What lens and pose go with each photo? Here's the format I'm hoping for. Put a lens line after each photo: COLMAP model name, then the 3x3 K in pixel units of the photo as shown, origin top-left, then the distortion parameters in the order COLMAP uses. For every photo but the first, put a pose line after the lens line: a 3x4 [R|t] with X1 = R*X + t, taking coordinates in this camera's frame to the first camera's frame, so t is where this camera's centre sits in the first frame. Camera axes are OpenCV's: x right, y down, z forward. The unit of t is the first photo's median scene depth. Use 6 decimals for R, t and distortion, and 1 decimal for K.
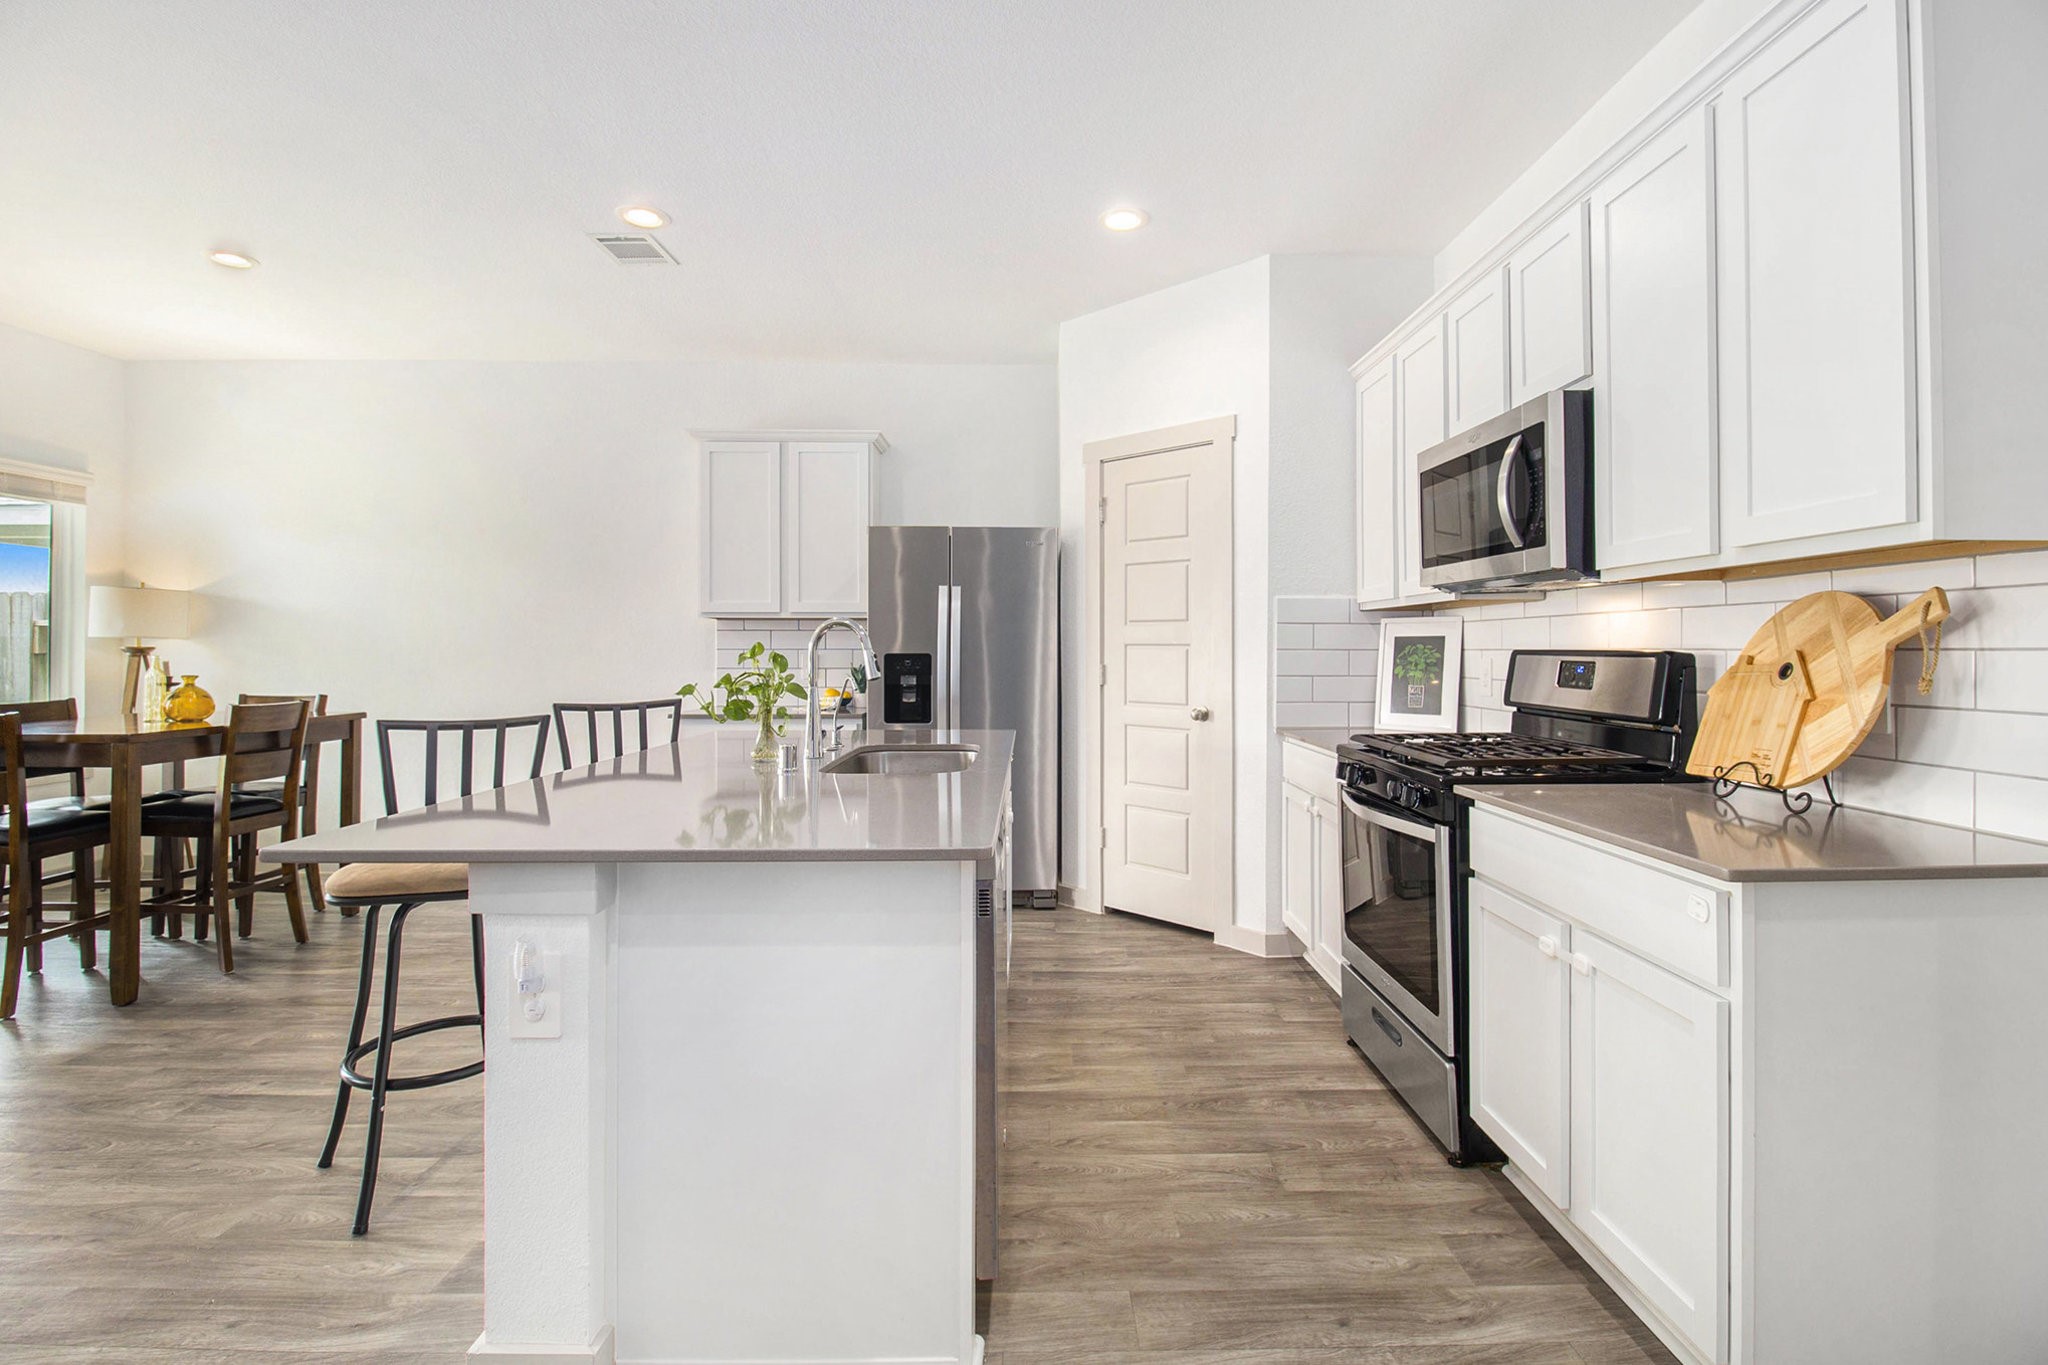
lens RADIAL K [[958.2, 0, 1020.6], [0, 958.2, 634.1], [0, 0, 1]] dist [-0.015742, -0.002898]
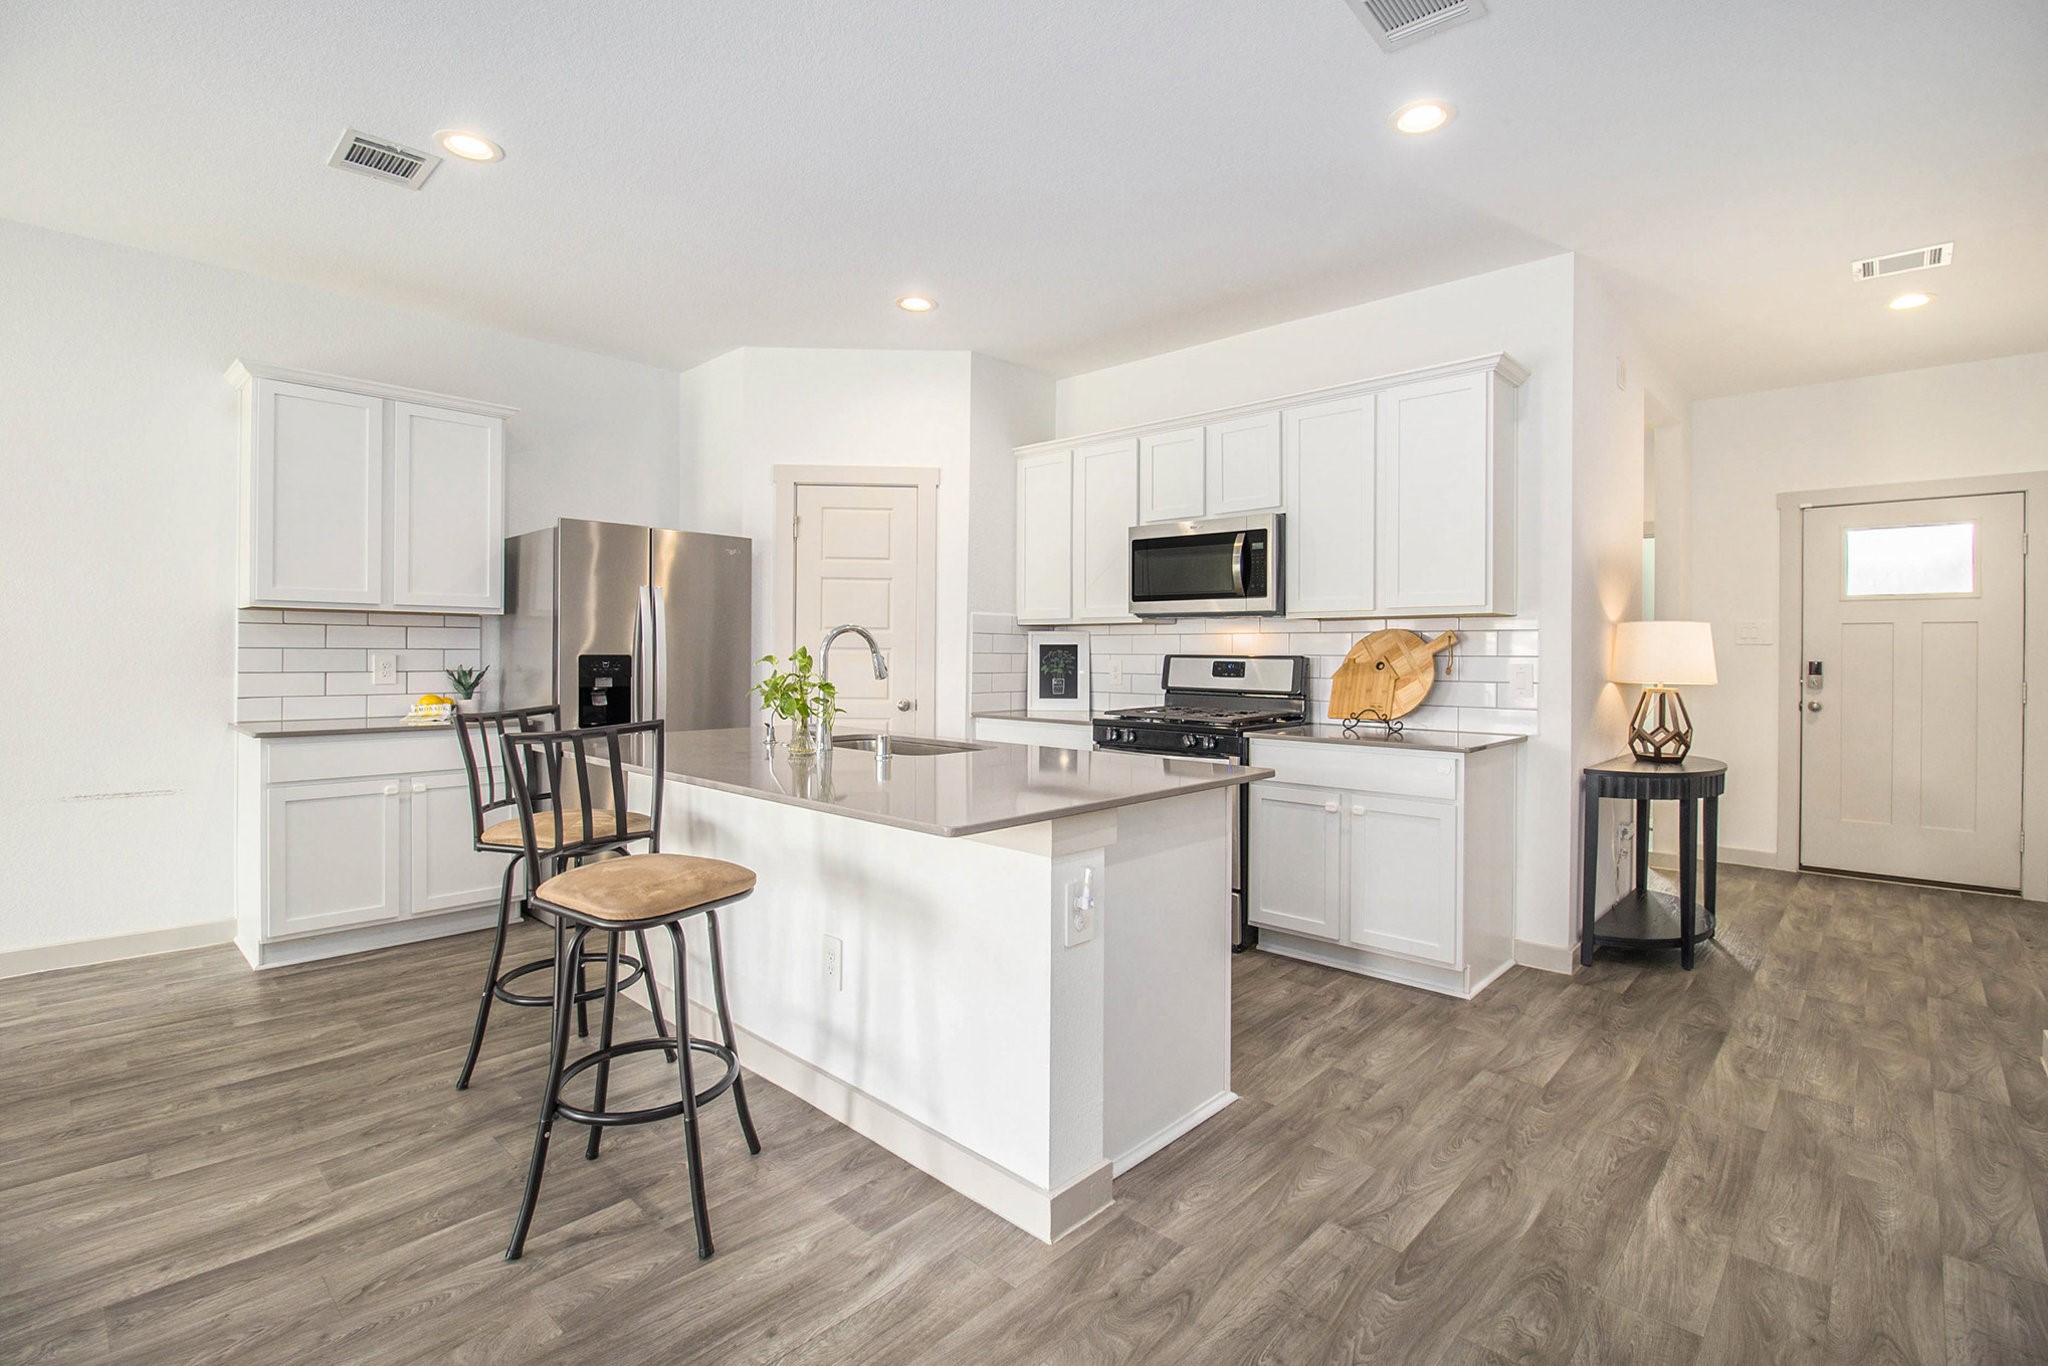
lens RADIAL K [[958.2, 0, 989.9], [0, 958.2, 630.7], [0, 0, 1]] dist [-0.015742, -0.002898]
pose [[0.699648, 0.021627, 0.714160, -0.928760], [-0.017850, 0.999759, -0.012788, 0.002459], [-0.714265, -0.003800, 0.699865, 0.088081]]
